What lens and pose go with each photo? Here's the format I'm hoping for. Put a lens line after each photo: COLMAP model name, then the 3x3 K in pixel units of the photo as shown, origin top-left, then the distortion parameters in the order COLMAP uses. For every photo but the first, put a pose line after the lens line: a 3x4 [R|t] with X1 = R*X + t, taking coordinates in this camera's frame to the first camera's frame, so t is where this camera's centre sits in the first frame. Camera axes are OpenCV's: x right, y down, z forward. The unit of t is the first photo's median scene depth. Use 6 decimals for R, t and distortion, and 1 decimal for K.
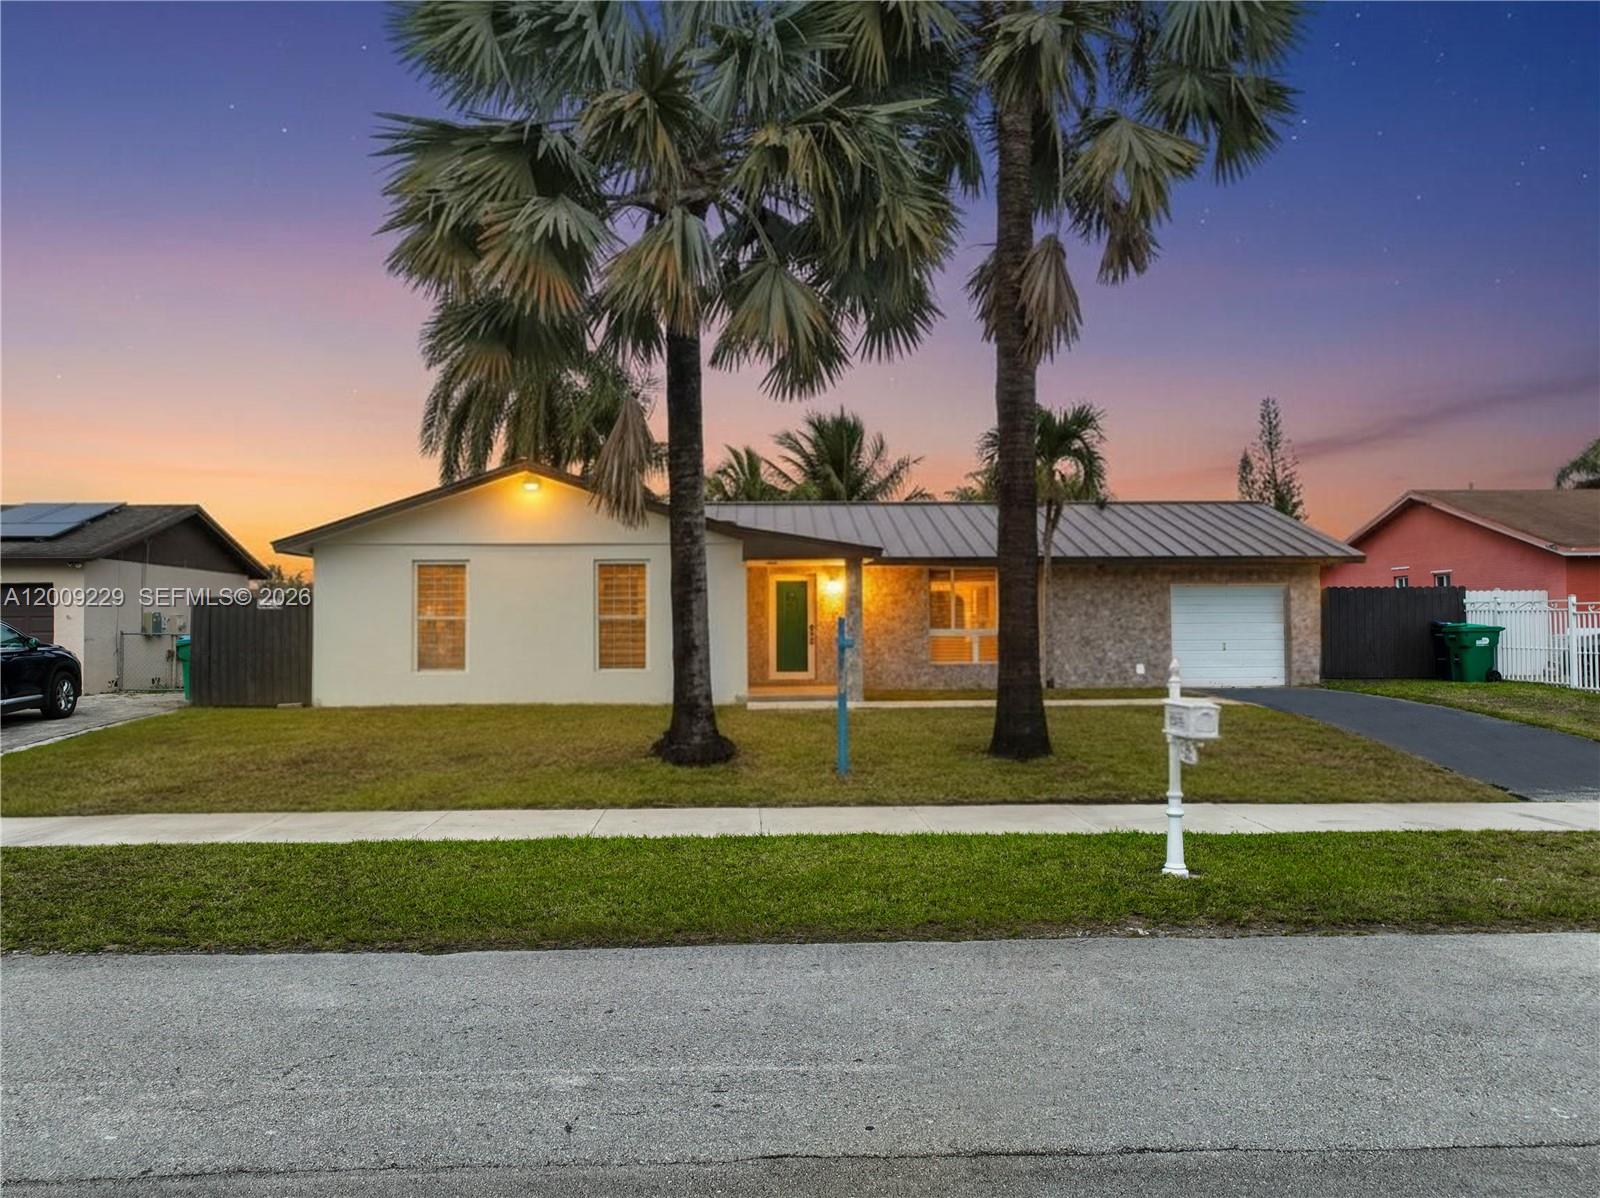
lens RADIAL K [[1171.3, 0, 800.7], [0, 1171.3, 586.5], [0, 0, 1]] dist [-0.011959, 0.029141]
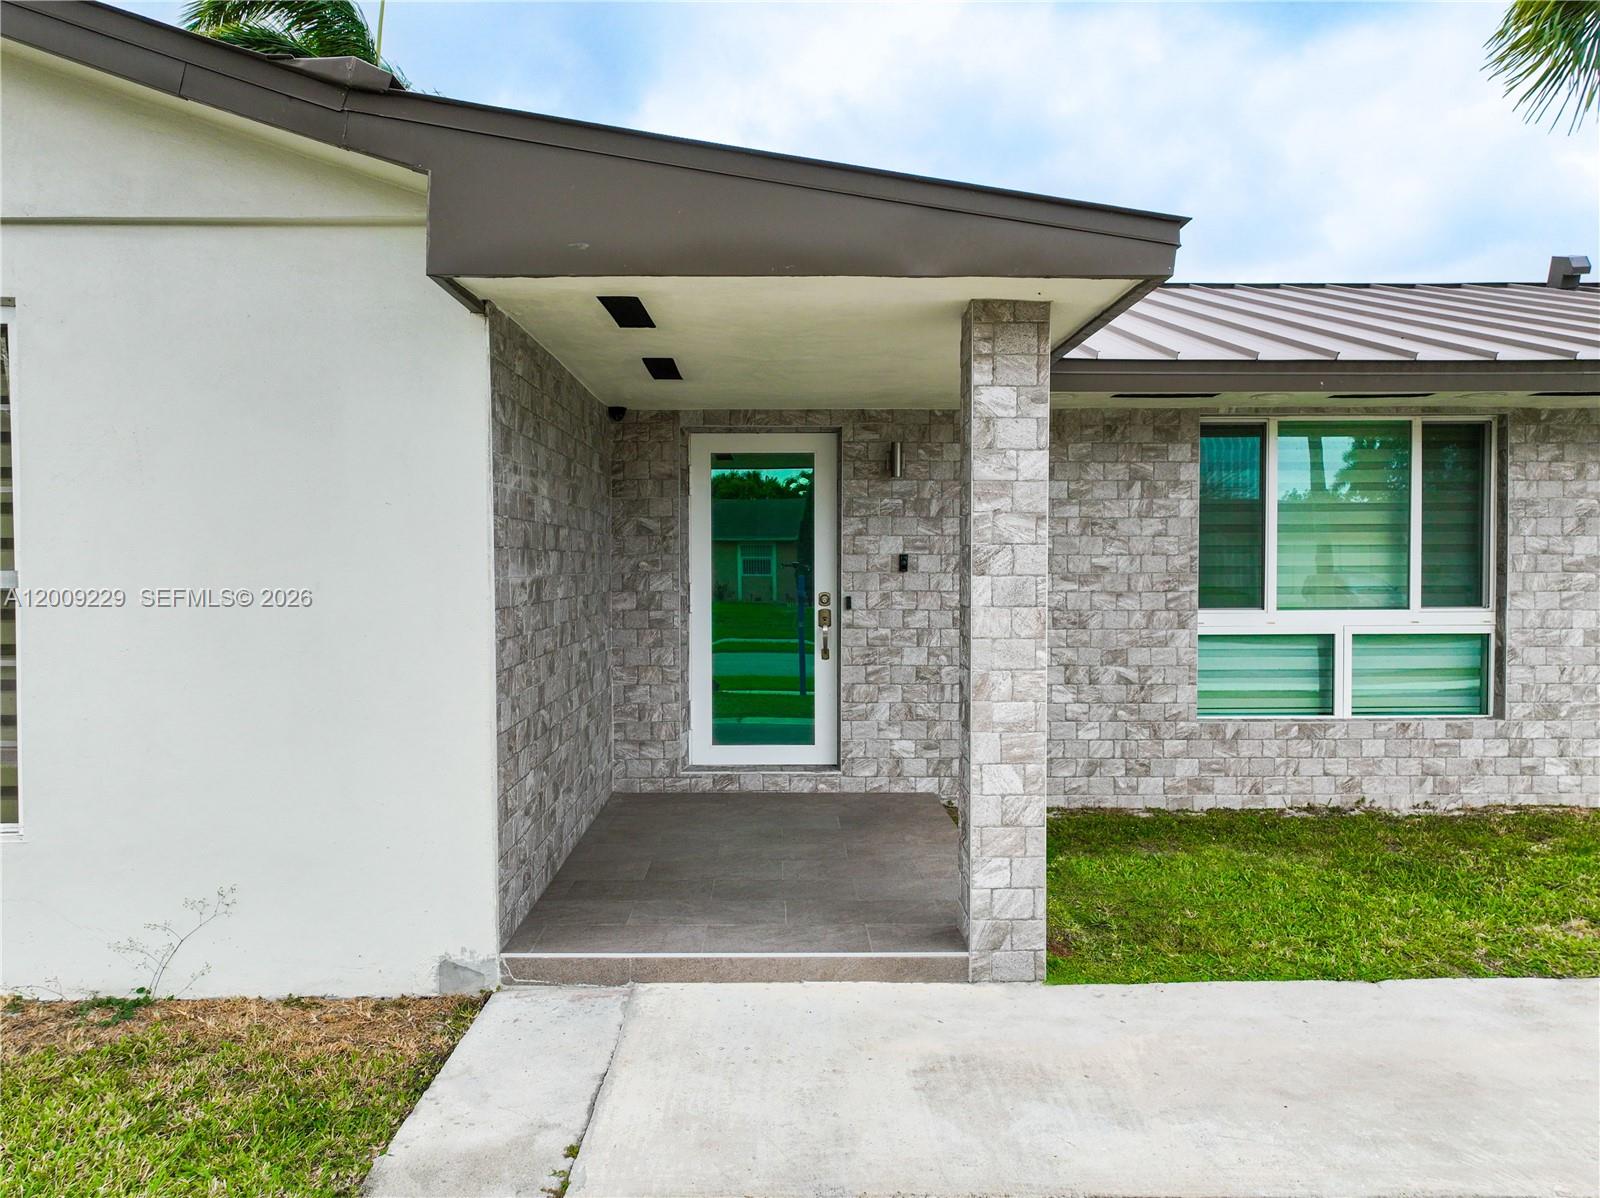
lens RADIAL K [[1134.0, 0, 797.8], [0, 1134.0, 599.5], [0, 0, 1]] dist [-0.010372, 0.023230]
pose [[0.999575, 0.003644, -0.028921, 0.020415], [-0.001860, 0.998108, 0.061458, 0.022492], [0.029091, -0.061378, 0.997691, 1.093426]]
